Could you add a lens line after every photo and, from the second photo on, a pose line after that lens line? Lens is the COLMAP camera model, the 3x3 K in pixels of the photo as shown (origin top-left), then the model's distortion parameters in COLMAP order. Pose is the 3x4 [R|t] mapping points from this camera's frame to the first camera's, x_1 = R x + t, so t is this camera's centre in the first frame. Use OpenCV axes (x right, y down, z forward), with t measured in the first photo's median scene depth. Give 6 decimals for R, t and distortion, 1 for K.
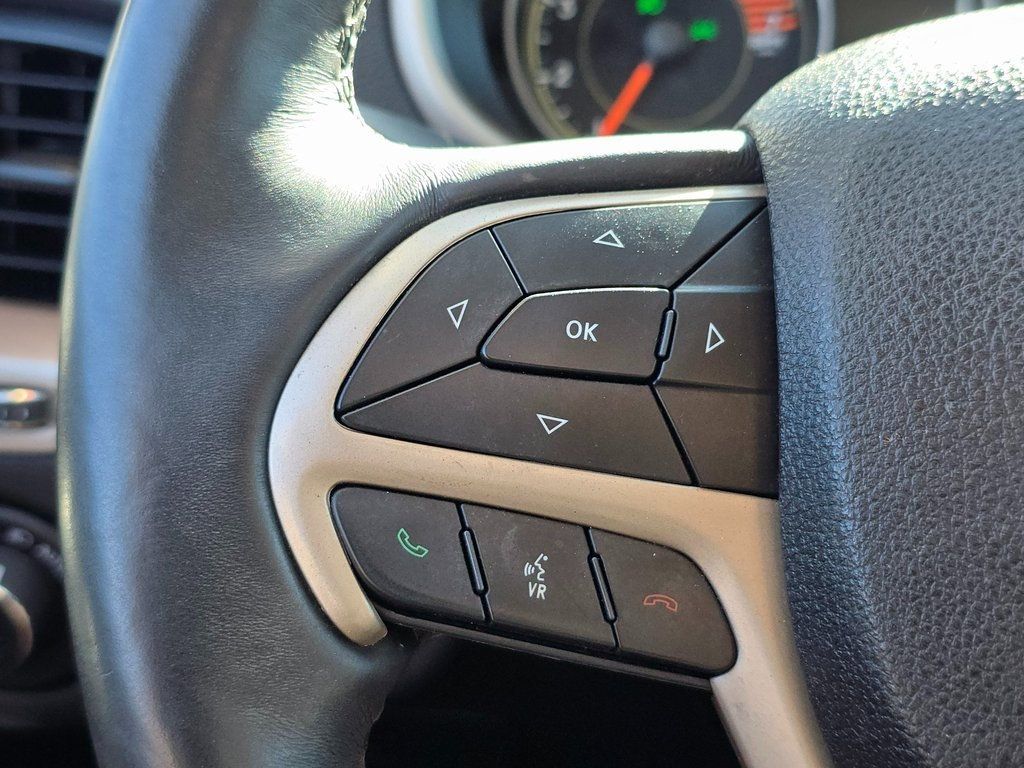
lens RADIAL K [[1454.2, 0, 509.5], [0, 1454.2, 382.2], [0, 0, 1]] dist [0.050468, 0.000000]
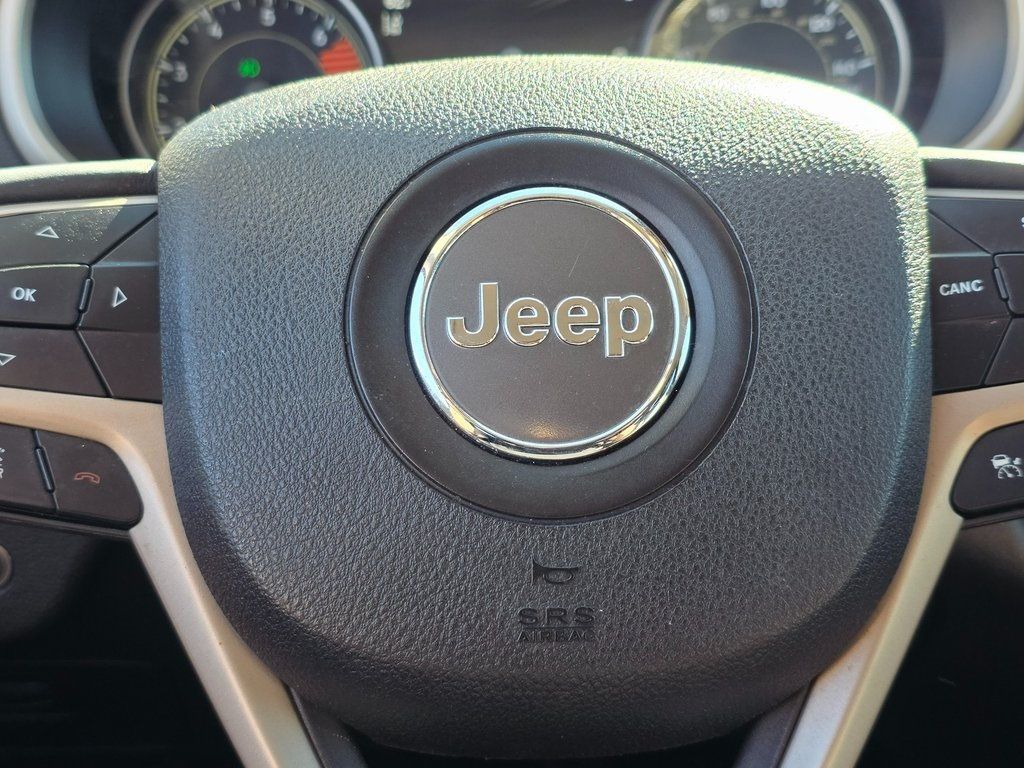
lens RADIAL K [[1454.2, 0, 506.2], [0, 1454.2, 376.9], [0, 0, 1]] dist [0.050468, 0.000000]
pose [[0.991842, -0.038247, 0.121603, 0.347762], [0.043271, 0.998304, -0.038945, 0.125507], [-0.119908, 0.043889, 0.991814, -0.511174]]
